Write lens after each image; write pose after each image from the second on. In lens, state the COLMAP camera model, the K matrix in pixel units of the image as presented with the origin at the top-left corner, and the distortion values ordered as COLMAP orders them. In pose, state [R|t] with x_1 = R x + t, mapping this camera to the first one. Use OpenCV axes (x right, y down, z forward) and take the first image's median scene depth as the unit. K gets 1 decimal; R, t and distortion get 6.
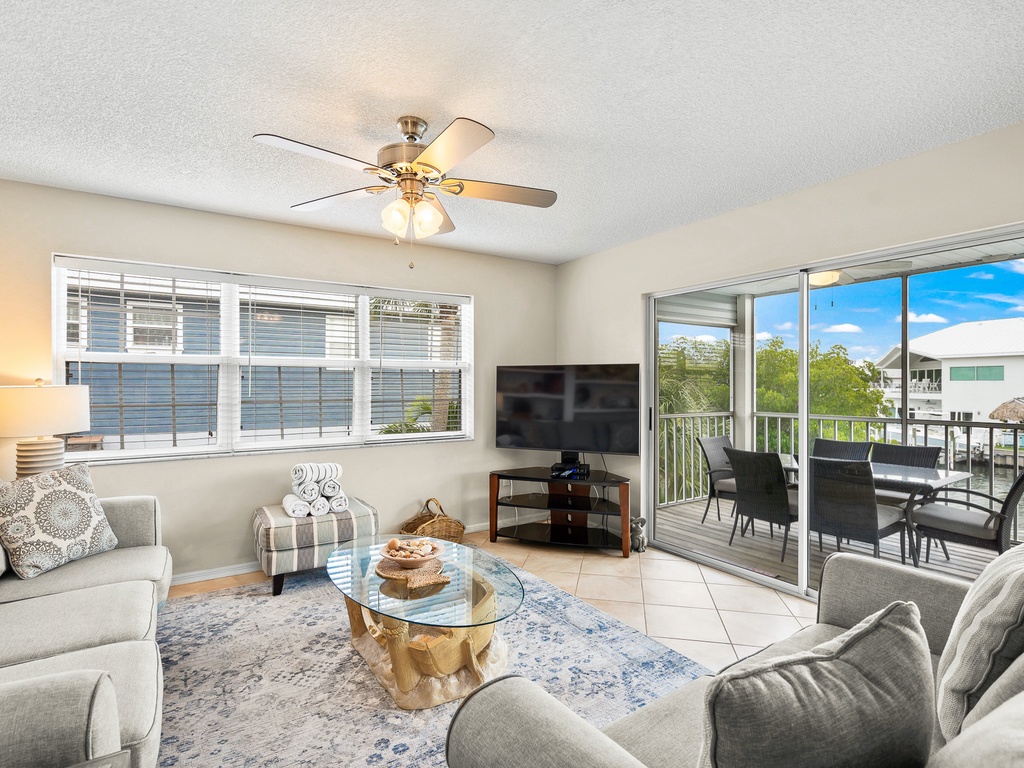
lens RADIAL K [[519.2, 0, 512.0], [0, 519.2, 384.0], [0, 0, 1]] dist [-0.000627, 0.000169]
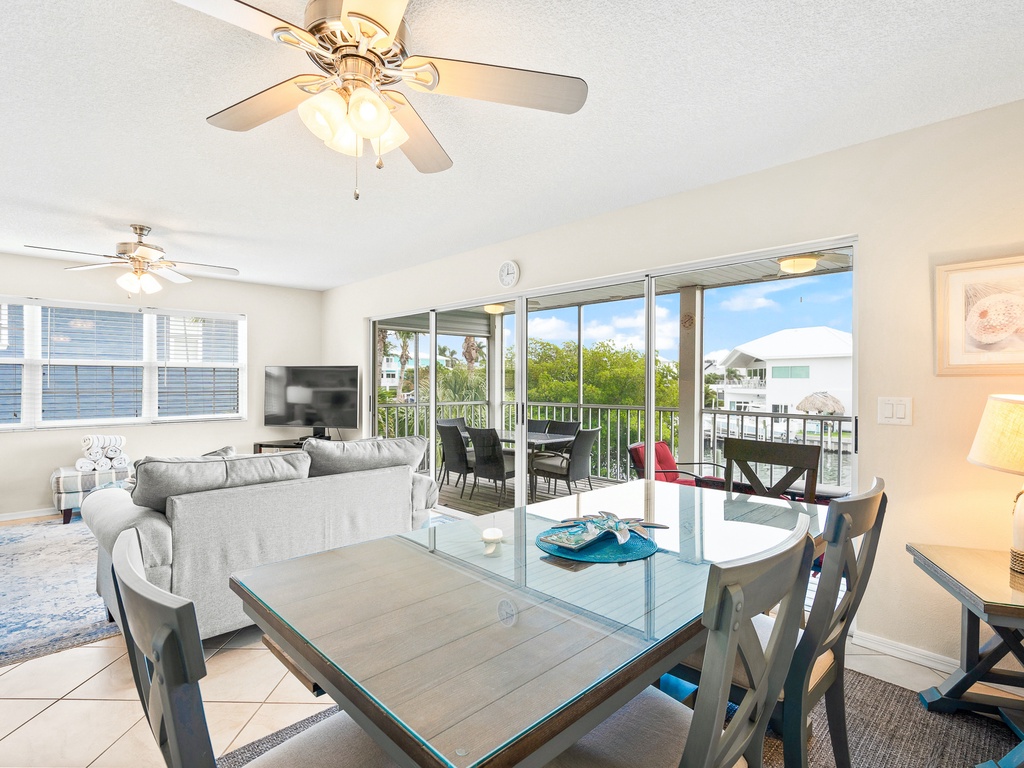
lens RADIAL K [[519.2, 0, 512.0], [0, 519.2, 384.0], [0, 0, 1]] dist [-0.000627, 0.000169]
pose [[0.980565, 0.001929, 0.196183, 0.337060], [-0.003436, 0.999967, 0.007342, -0.000549], [-0.196162, -0.007873, 0.980540, -0.464061]]
